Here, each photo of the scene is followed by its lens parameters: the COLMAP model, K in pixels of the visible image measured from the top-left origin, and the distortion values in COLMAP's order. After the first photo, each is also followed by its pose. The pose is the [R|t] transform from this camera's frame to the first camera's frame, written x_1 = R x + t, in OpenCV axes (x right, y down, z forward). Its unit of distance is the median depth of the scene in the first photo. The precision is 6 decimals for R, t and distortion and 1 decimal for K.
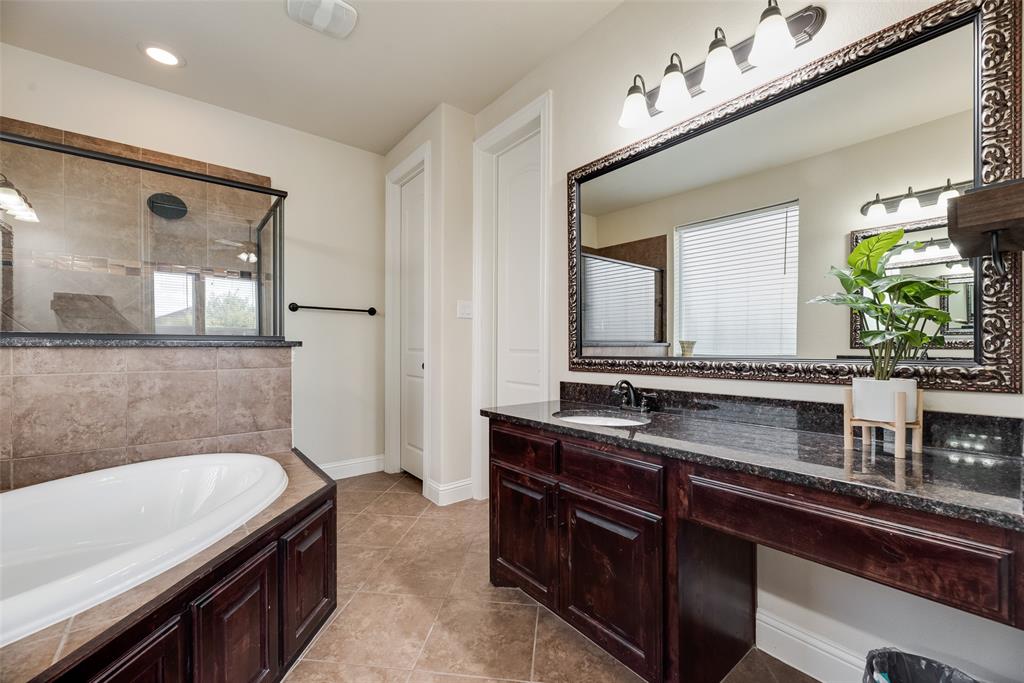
lens RADIAL K [[413.2, 0, 517.2], [0, 413.2, 346.0], [0, 0, 1]] dist [0.000292, 0.000143]
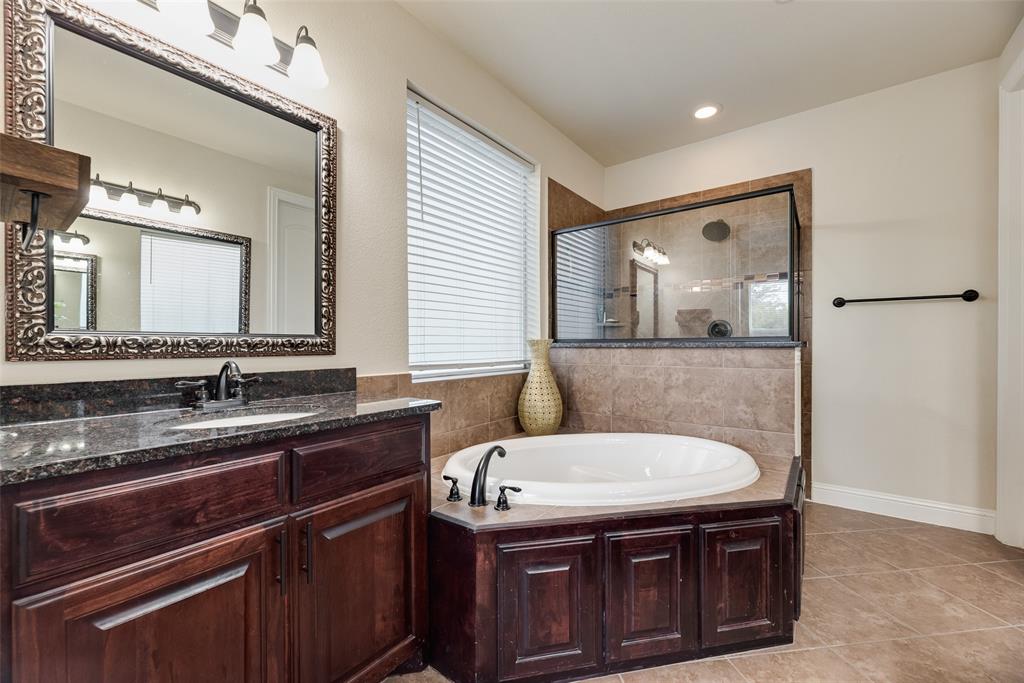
lens RADIAL K [[413.2, 0, 517.2], [0, 413.2, 346.0], [0, 0, 1]] dist [0.000292, 0.000143]
pose [[0.243272, -0.006040, -0.969939, 0.221247], [0.002629, 0.999981, -0.005568, 0.002828], [0.969954, -0.001196, 0.243284, 0.174869]]
